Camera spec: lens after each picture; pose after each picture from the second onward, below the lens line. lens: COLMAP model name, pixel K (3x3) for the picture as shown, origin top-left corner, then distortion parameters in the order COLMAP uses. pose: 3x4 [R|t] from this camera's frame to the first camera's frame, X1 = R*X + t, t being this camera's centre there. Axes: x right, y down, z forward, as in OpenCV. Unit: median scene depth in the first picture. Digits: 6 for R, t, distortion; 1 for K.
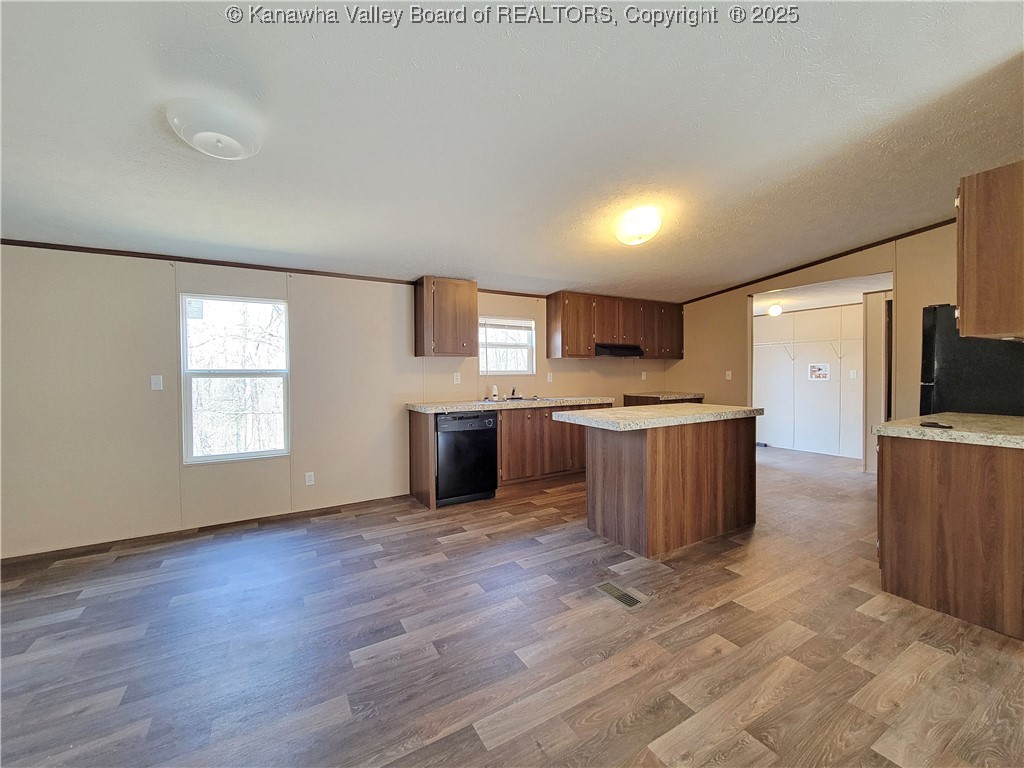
lens RADIAL K [[429.1, 0, 512.0], [0, 429.1, 384.0], [0, 0, 1]] dist [0.015528, 0.000072]
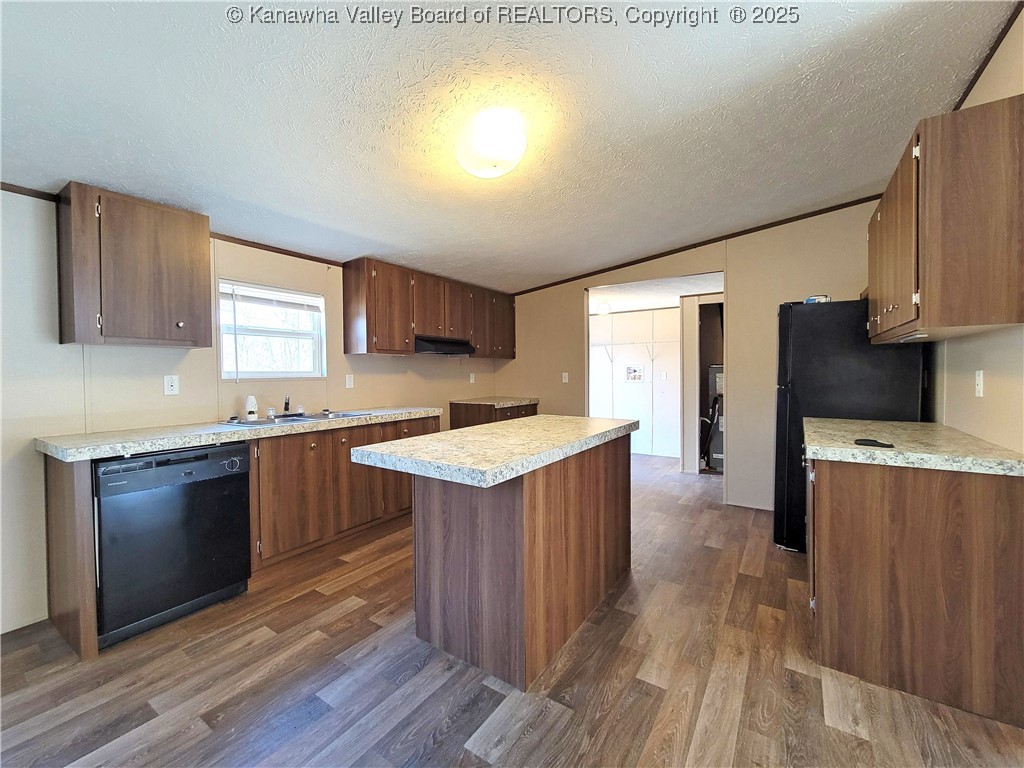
lens RADIAL K [[391.5, 0, 512.0], [0, 391.5, 384.0], [0, 0, 1]] dist [-0.007426, -0.000047]
pose [[0.893452, -0.011893, 0.449000, 0.044834], [0.011985, 0.999925, 0.002636, -0.011486], [-0.448998, 0.003026, 0.893528, 0.365260]]
